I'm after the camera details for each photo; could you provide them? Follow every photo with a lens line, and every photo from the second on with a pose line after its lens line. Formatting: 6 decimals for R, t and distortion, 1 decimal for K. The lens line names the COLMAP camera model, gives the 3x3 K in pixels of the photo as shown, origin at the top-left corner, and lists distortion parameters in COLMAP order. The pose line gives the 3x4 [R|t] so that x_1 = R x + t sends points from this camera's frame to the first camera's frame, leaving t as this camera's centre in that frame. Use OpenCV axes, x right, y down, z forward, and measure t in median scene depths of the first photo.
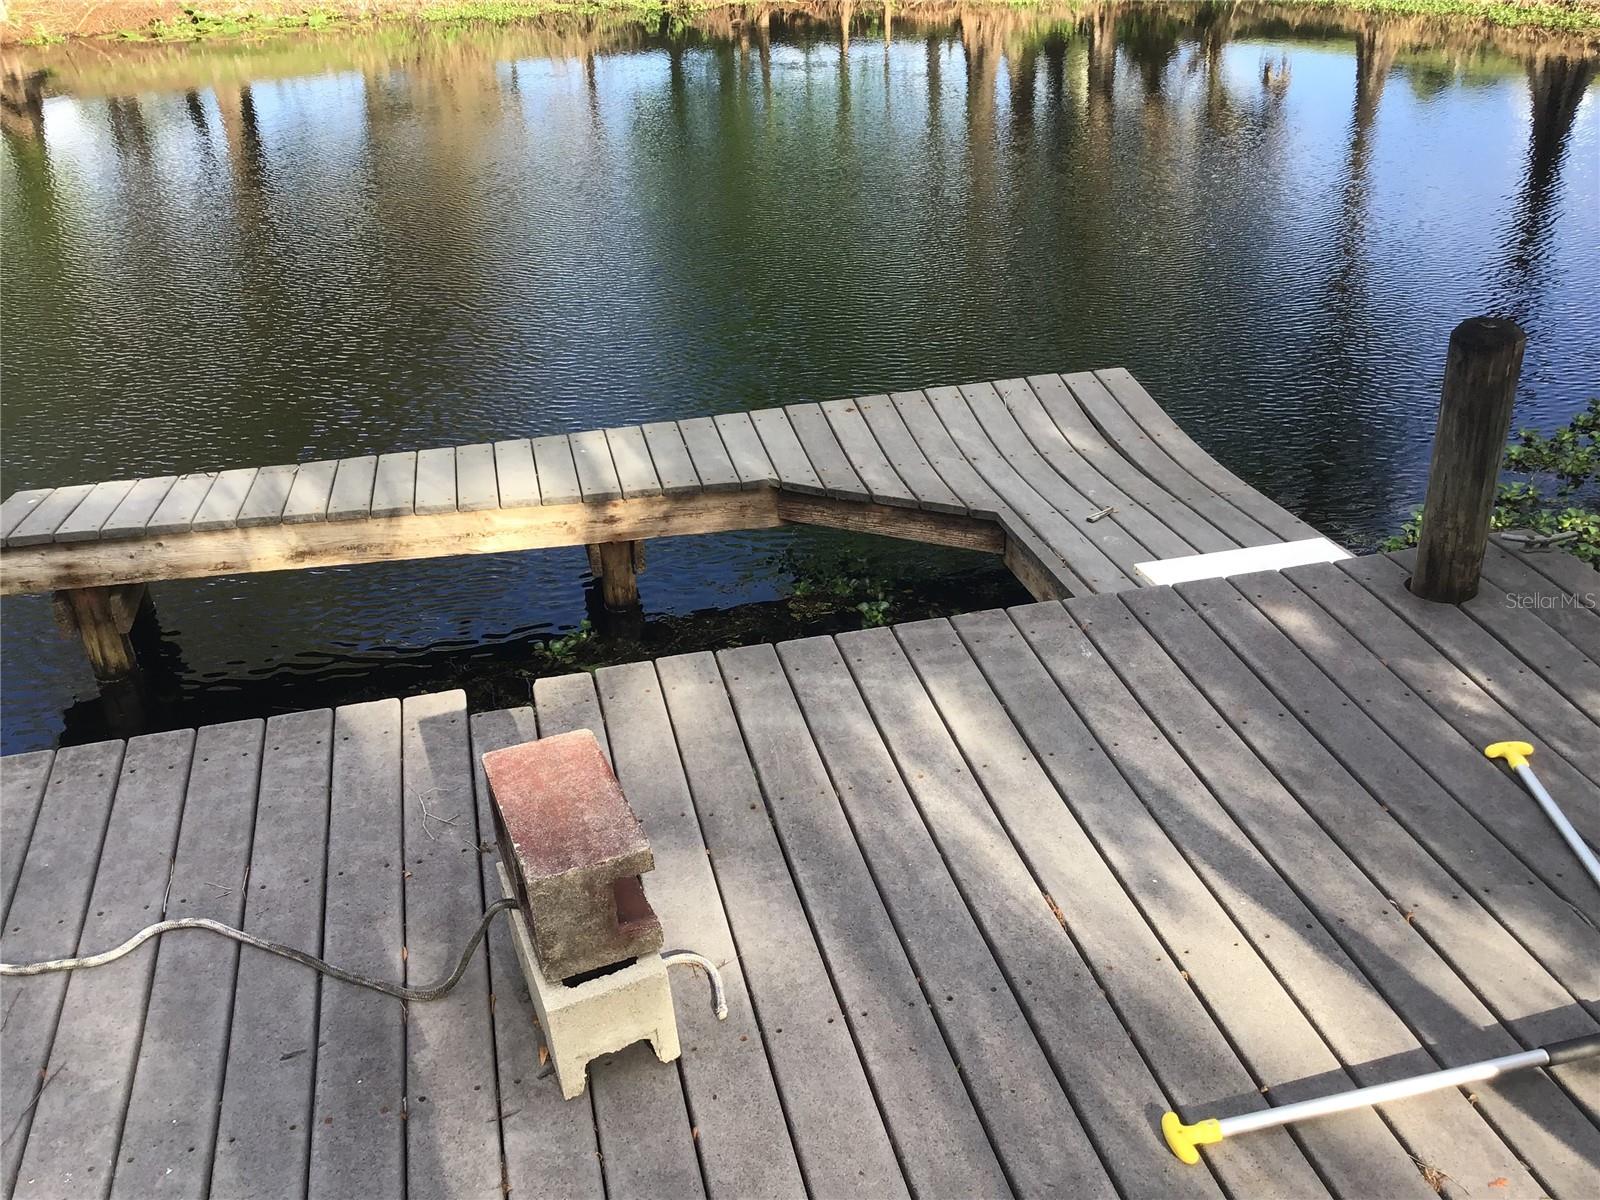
lens RADIAL K [[1448.5, 0, 792.7], [0, 1448.5, 599.9], [0, 0, 1]] dist [0.093027, -0.162659]
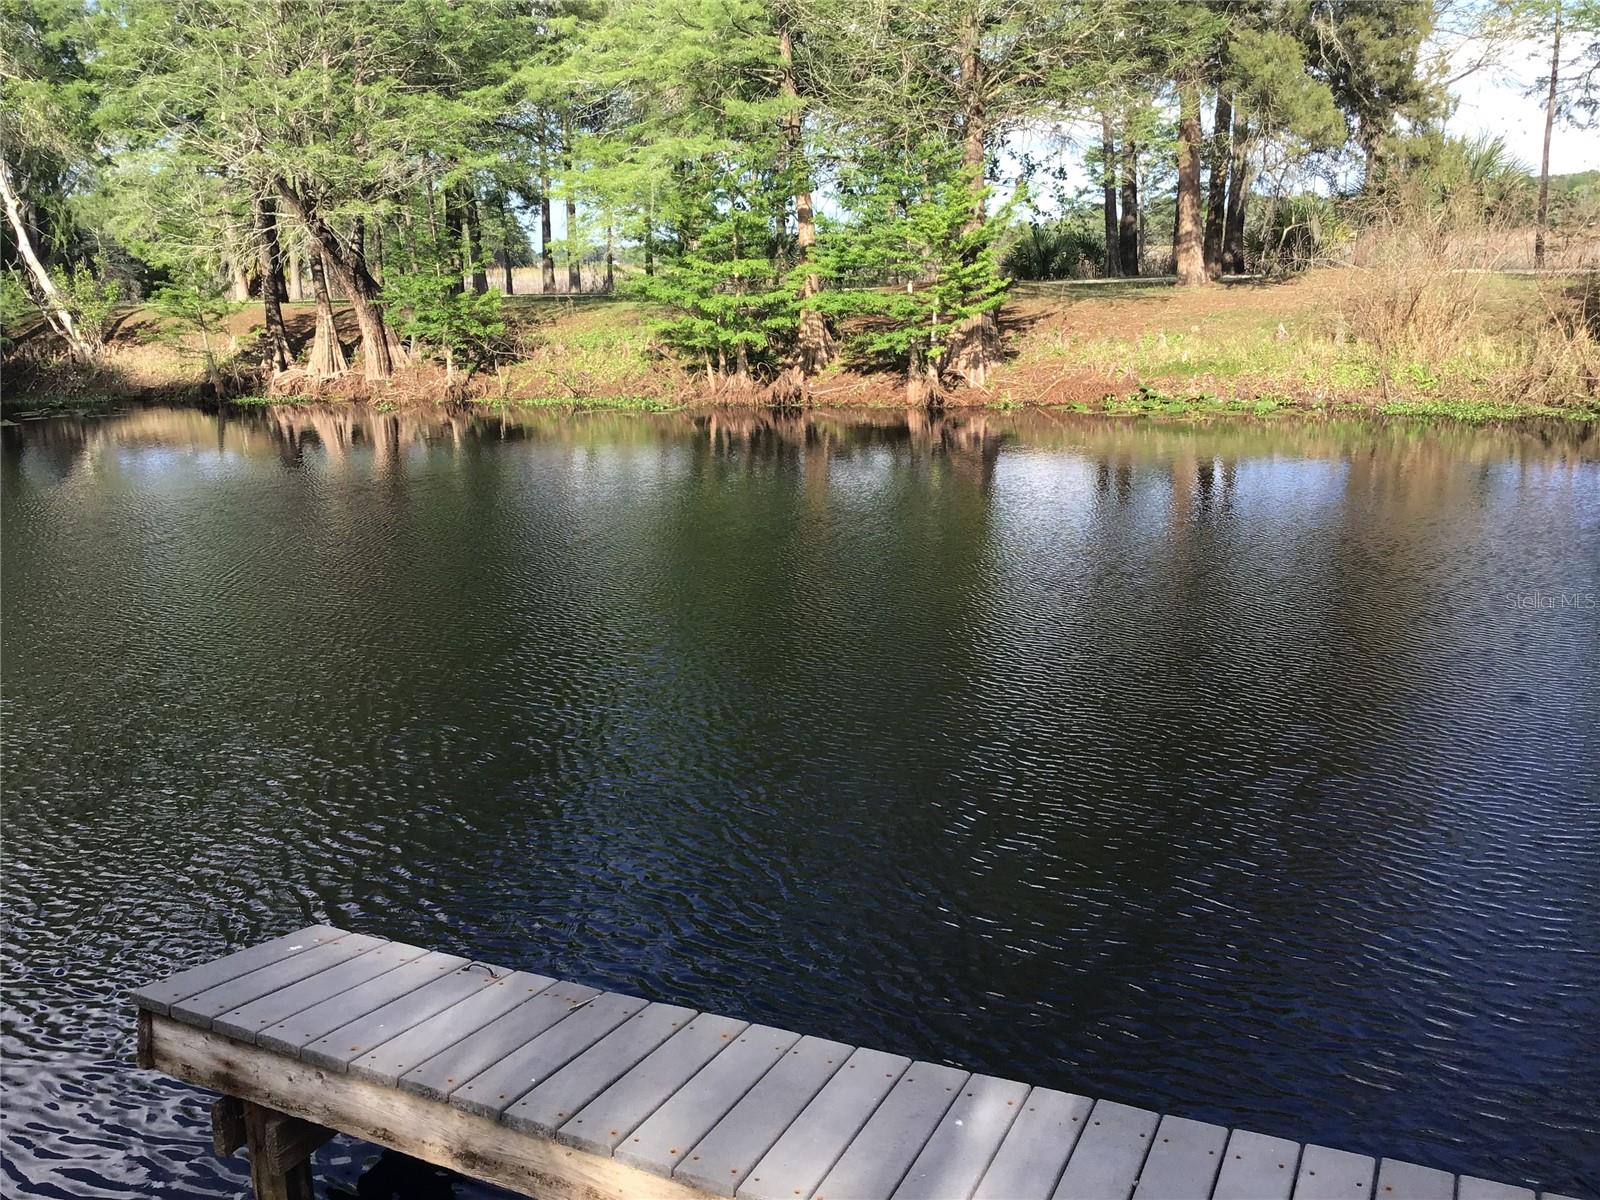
lens RADIAL K [[1448.5, 0, 804.1], [0, 1448.5, 581.0], [0, 0, 1]] dist [0.093027, -0.162659]
pose [[0.784781, 0.141827, -0.603328, 0.128497], [-0.289697, 0.944519, -0.154792, -0.207817], [0.547901, 0.296260, 0.782327, 0.487791]]
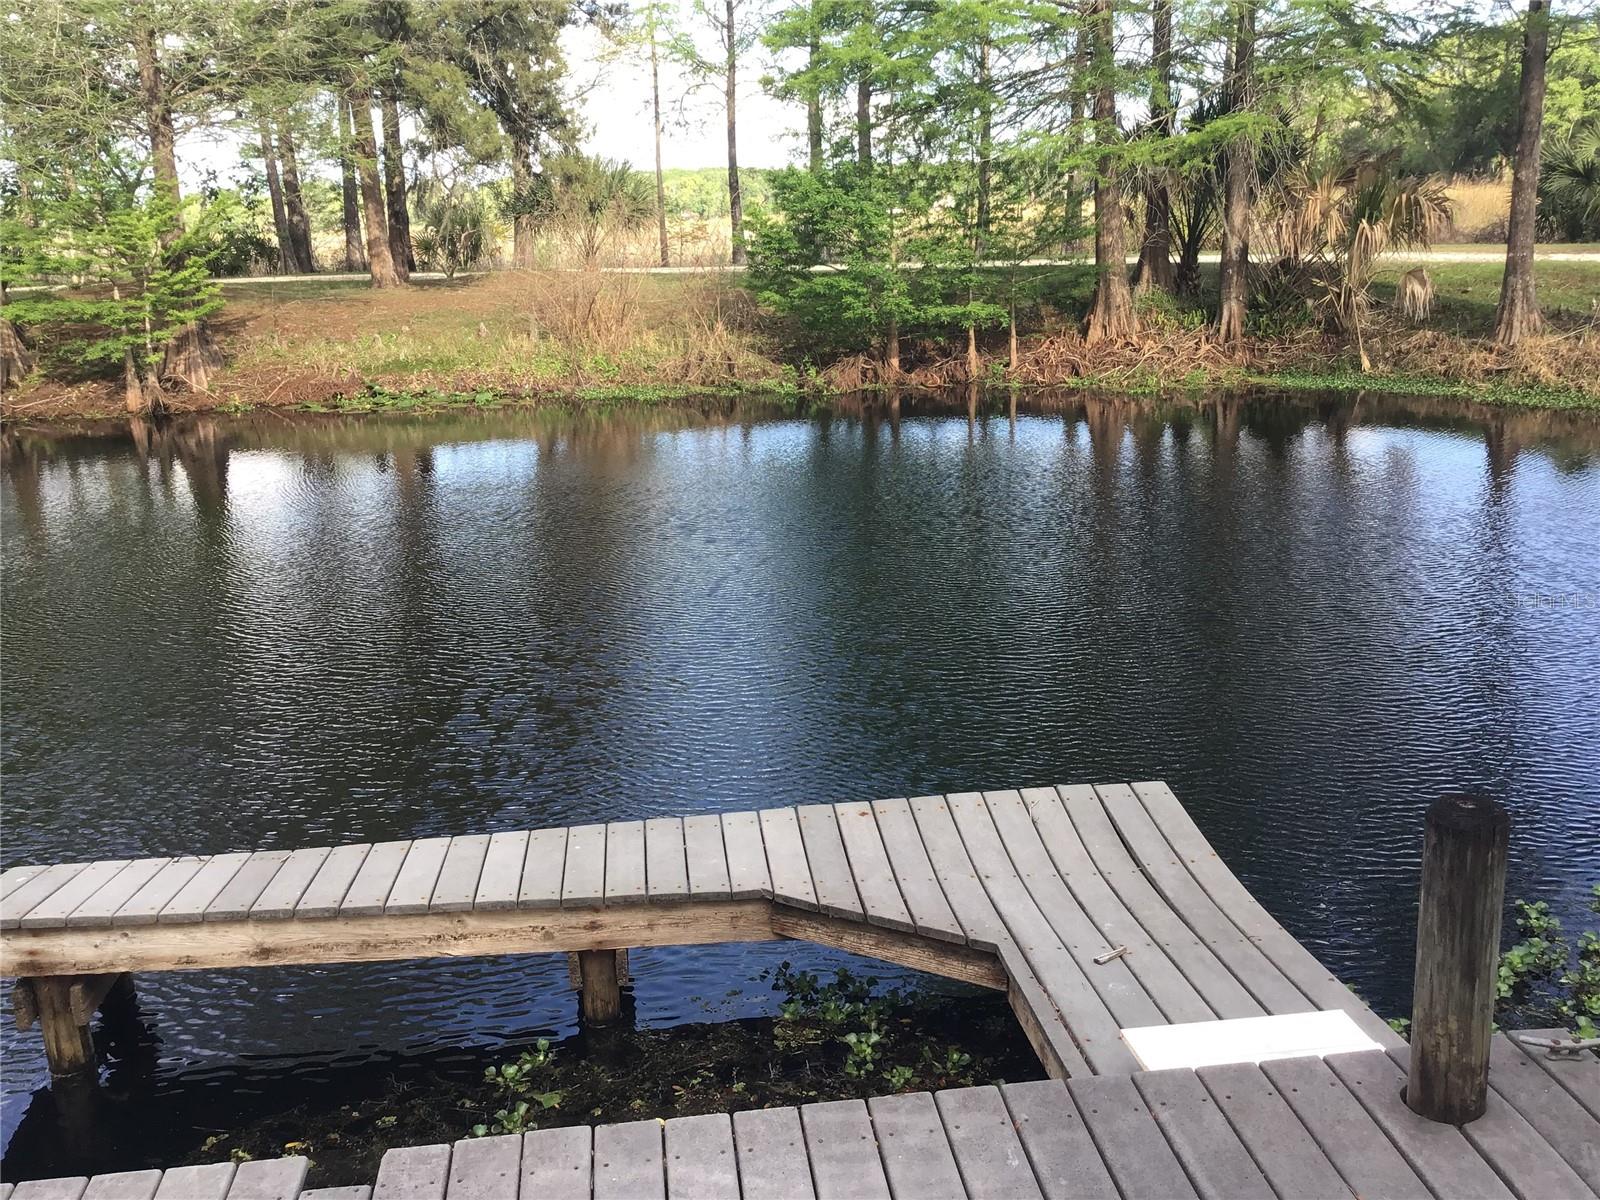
lens RADIAL K [[1448.5, 0, 802.0], [0, 1448.5, 594.5], [0, 0, 1]] dist [0.093027, -0.162659]
pose [[0.994402, 0.030025, -0.101305, 0.099525], [-0.053158, 0.970761, -0.234088, -0.050217], [0.091314, 0.238162, 0.966923, 0.046395]]
